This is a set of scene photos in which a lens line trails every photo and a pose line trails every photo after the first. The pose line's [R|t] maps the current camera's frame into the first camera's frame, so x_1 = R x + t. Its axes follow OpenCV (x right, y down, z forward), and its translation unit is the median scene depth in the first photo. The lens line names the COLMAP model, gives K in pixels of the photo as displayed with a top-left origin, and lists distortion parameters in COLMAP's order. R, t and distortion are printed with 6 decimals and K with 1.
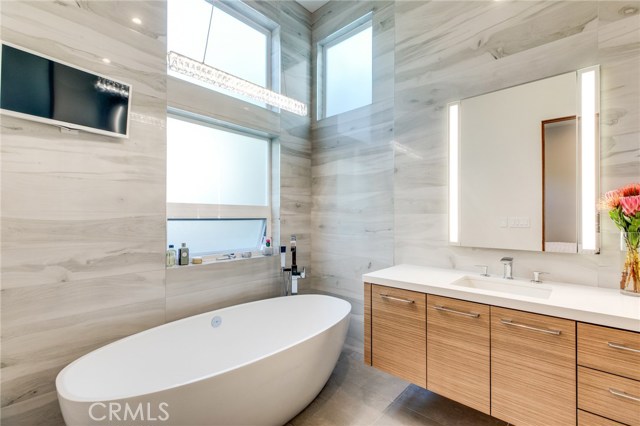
lens RADIAL K [[290.6, 0, 322.0], [0, 290.6, 215.3], [0, 0, 1]] dist [0.008462, 0.000182]
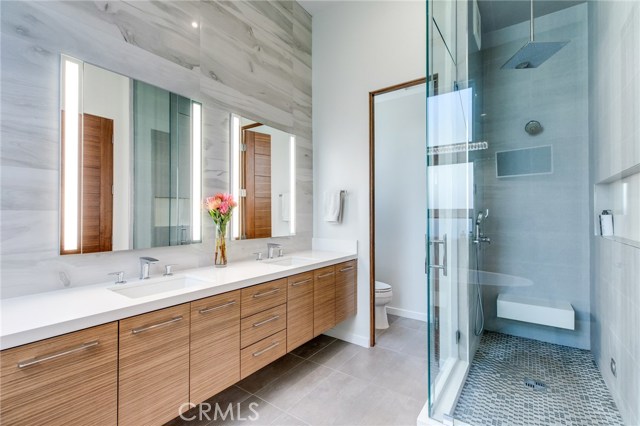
lens RADIAL K [[290.6, 0, 321.7], [0, 290.6, 214.4], [0, 0, 1]] dist [0.008462, 0.000182]
pose [[-0.119462, 0.001671, 0.992837, -0.443922], [-0.006177, 0.999978, -0.002427, 0.000698], [-0.992820, -0.006423, -0.119449, 0.595378]]
